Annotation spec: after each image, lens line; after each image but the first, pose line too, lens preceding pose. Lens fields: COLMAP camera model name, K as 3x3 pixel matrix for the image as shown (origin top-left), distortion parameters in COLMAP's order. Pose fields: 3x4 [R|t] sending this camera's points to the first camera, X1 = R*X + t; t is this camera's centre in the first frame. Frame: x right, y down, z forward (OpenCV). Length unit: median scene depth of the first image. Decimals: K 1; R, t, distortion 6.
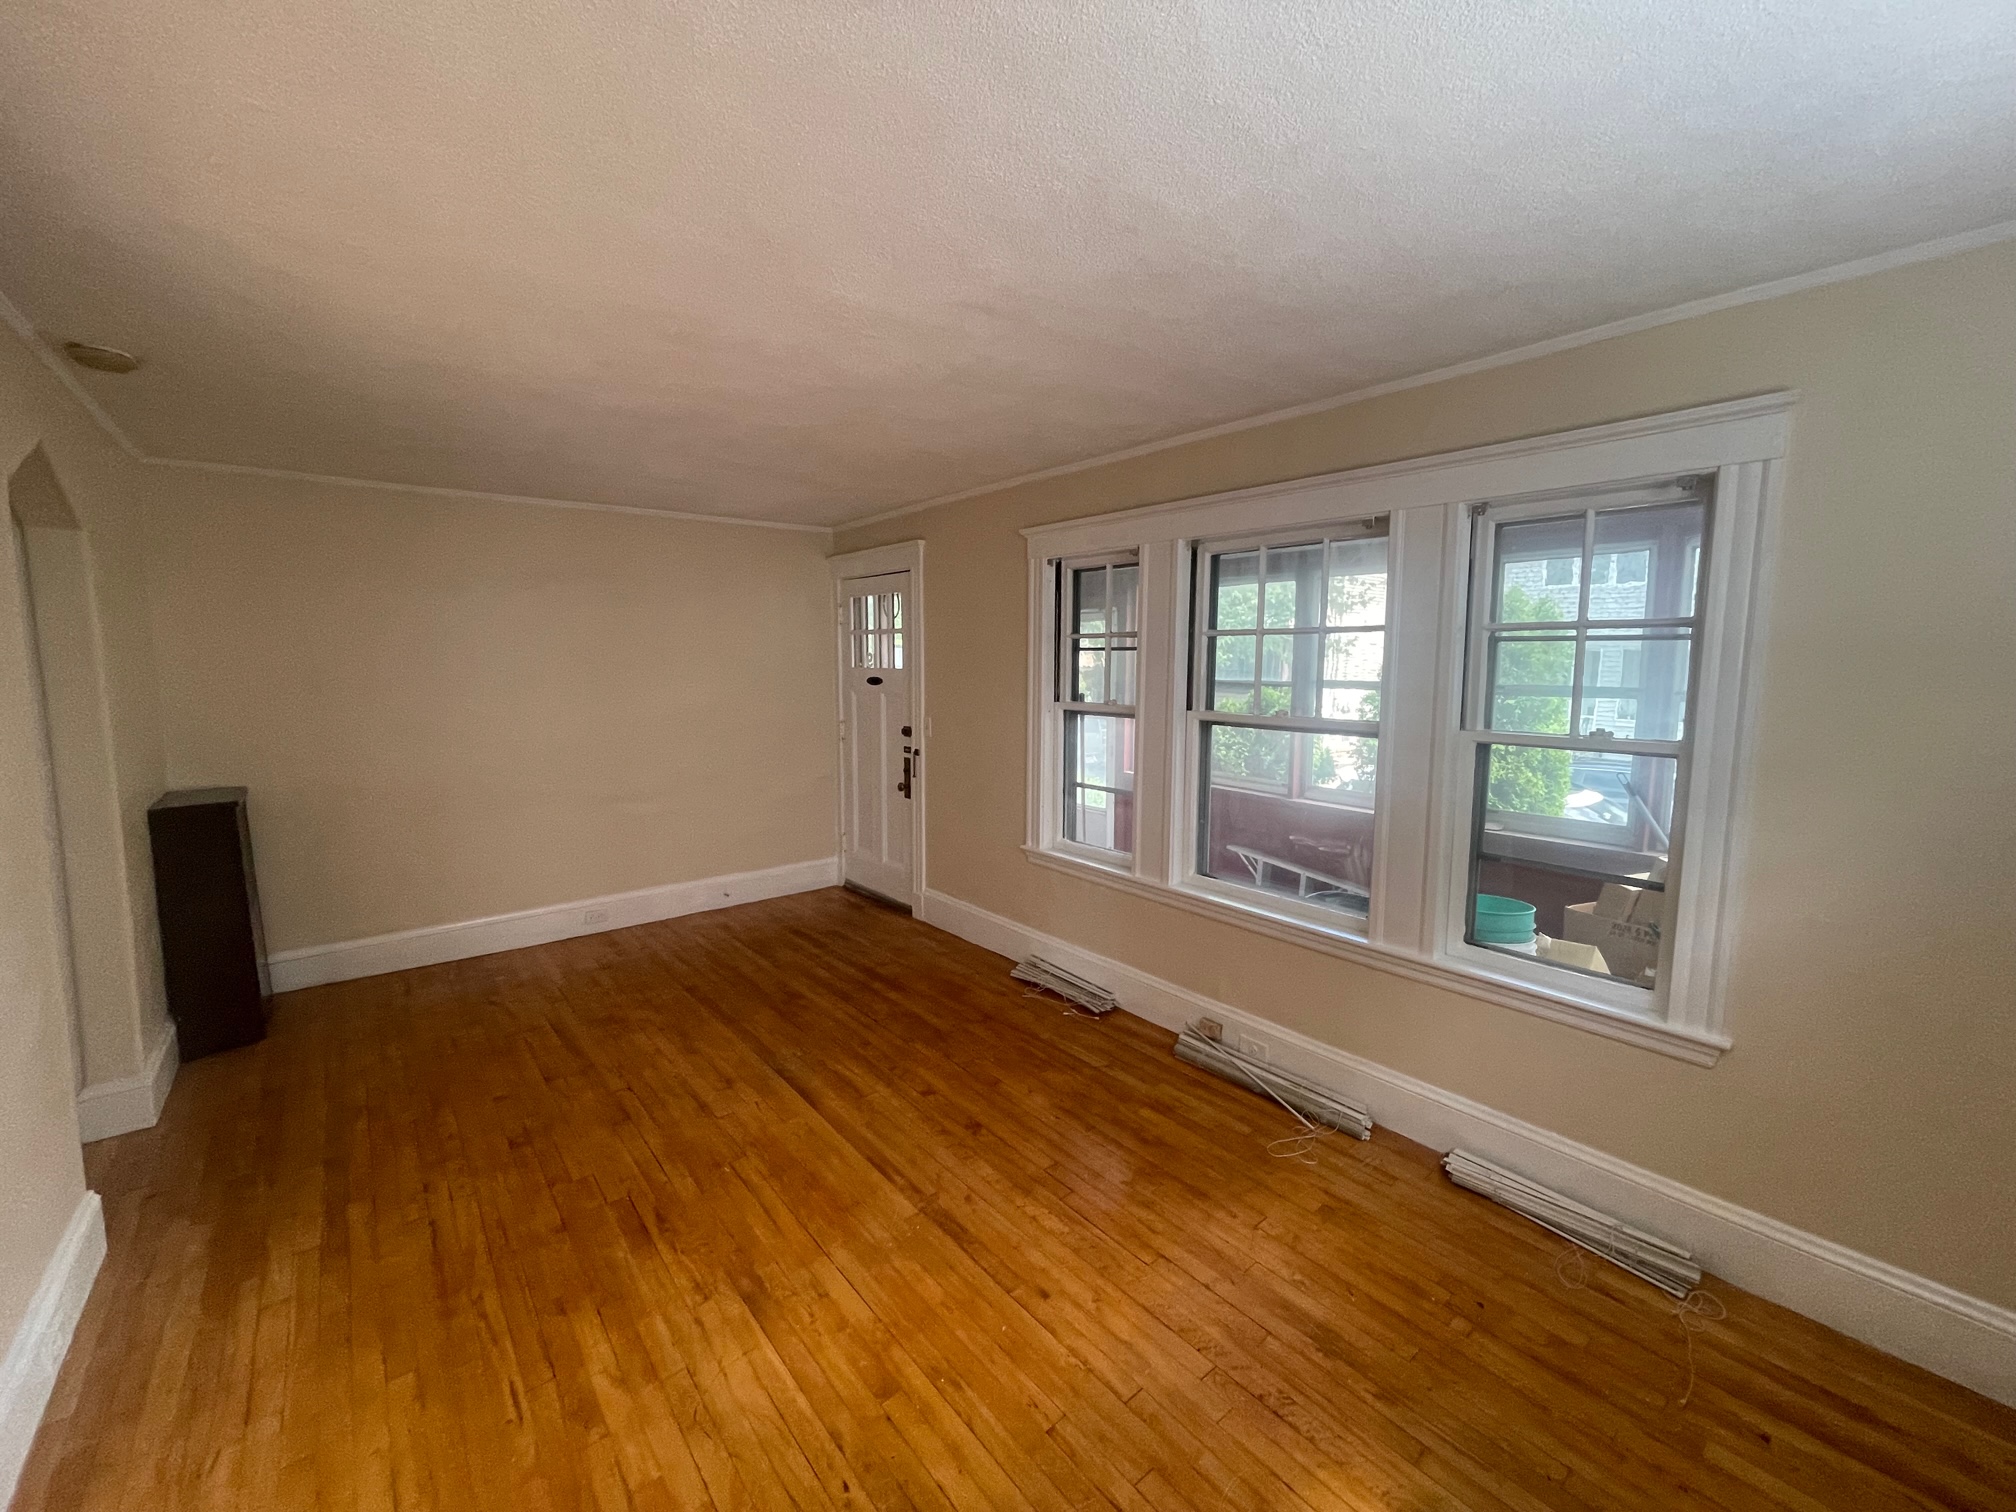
lens RADIAL K [[819.4, 0, 1009.2], [0, 819.4, 748.8], [0, 0, 1]] dist [0.000879, 0.000190]
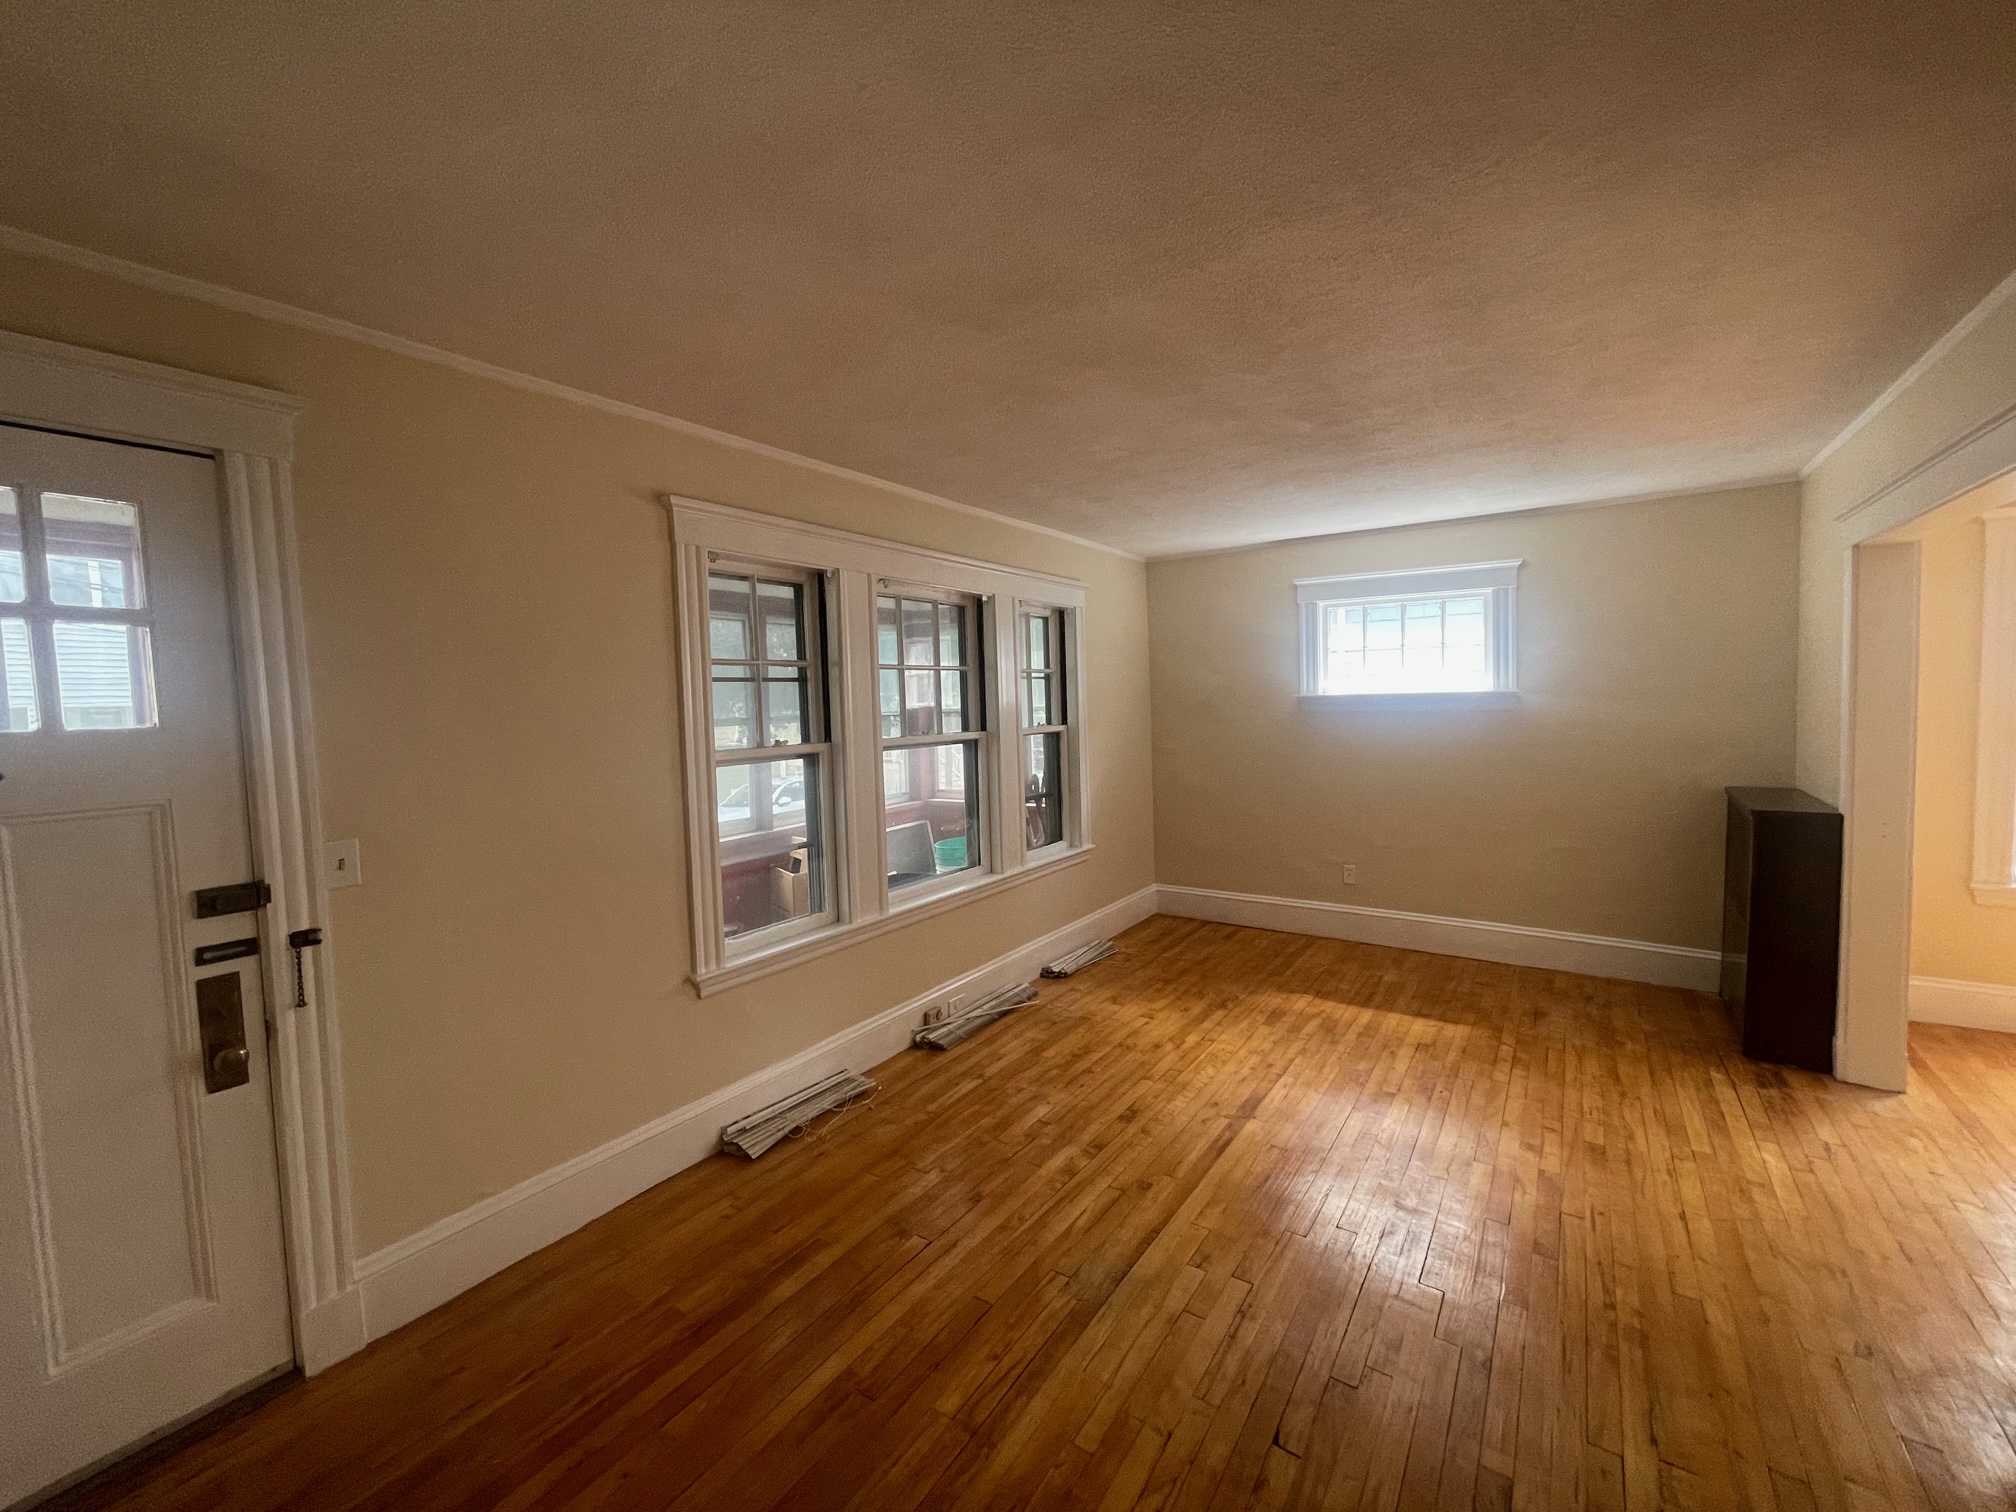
lens RADIAL K [[819.4, 0, 1015.5], [0, 819.4, 760.1], [0, 0, 1]] dist [0.000879, 0.000190]
pose [[-0.277320, -0.073303, 0.957977, -0.886569], [0.127713, 0.985424, 0.112374, -0.122973], [-0.952251, 0.153510, -0.263916, 1.203710]]
